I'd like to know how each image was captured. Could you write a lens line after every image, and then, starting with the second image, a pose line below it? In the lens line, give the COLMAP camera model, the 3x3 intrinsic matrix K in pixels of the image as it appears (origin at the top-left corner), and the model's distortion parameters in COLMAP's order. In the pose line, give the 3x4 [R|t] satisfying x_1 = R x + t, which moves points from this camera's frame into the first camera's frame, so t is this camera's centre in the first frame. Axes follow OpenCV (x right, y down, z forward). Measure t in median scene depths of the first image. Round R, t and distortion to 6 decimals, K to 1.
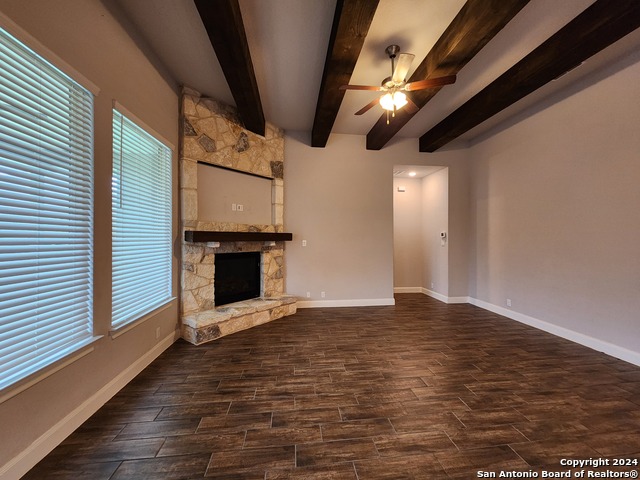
lens RADIAL K [[260.5, 0, 325.7], [0, 260.5, 236.4], [0, 0, 1]] dist [0.001159, -0.001091]
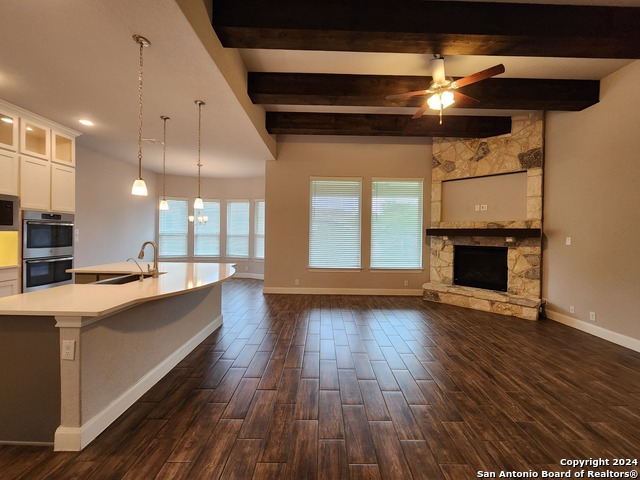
lens RADIAL K [[260.5, 0, 325.7], [0, 260.5, 236.4], [0, 0, 1]] dist [0.001159, -0.001091]
pose [[-0.112726, 0.007795, -0.993596, 1.007072], [-0.009144, 0.999919, 0.008882, 0.015668], [0.993584, 0.010087, -0.112645, 0.492273]]
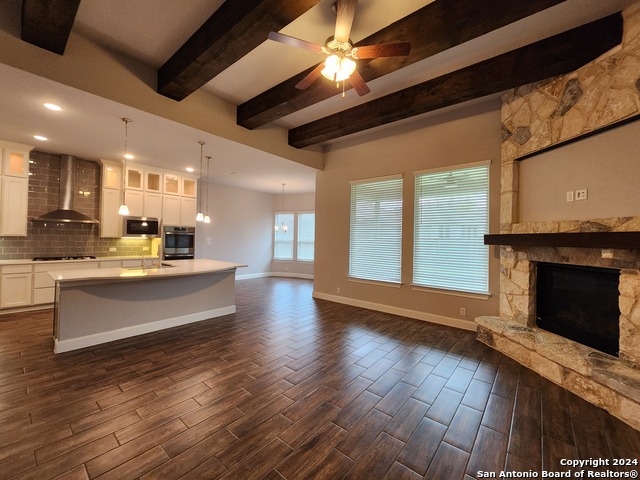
lens RADIAL K [[260.5, 0, 325.7], [0, 260.5, 236.4], [0, 0, 1]] dist [0.001159, -0.001091]
pose [[-0.720409, -0.023438, -0.693153, 0.622864], [-0.017178, 0.999725, -0.015951, 0.013612], [0.693336, 0.000416, -0.720614, 1.155194]]
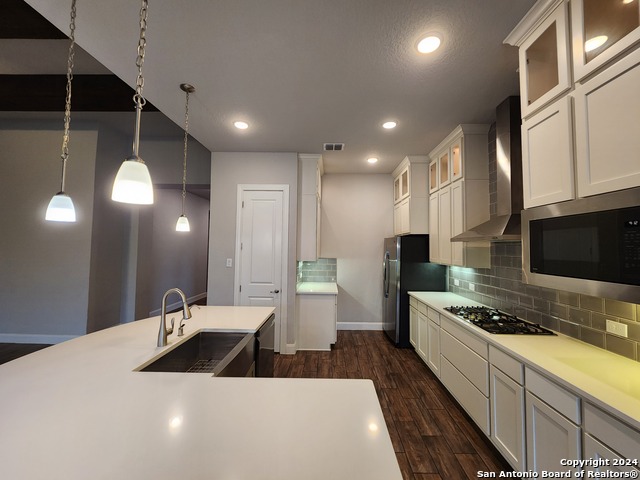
lens RADIAL K [[260.5, 0, 325.7], [0, 260.5, 236.4], [0, 0, 1]] dist [0.001159, -0.001091]
pose [[0.139378, 0.042854, 0.989311, -0.014847], [-0.017416, 0.999015, -0.040820, -0.036328], [-0.990086, -0.011540, 0.139987, -0.352812]]
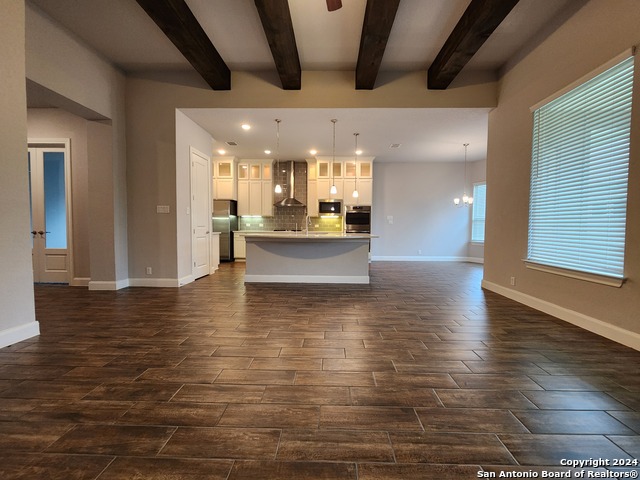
lens RADIAL K [[260.5, 0, 325.7], [0, 260.5, 236.4], [0, 0, 1]] dist [0.001159, -0.001091]
pose [[-0.989367, -0.014547, 0.144708, 0.110309], [-0.009882, 0.999410, 0.032904, 0.099458], [-0.145102, 0.031125, -0.988927, 1.202332]]
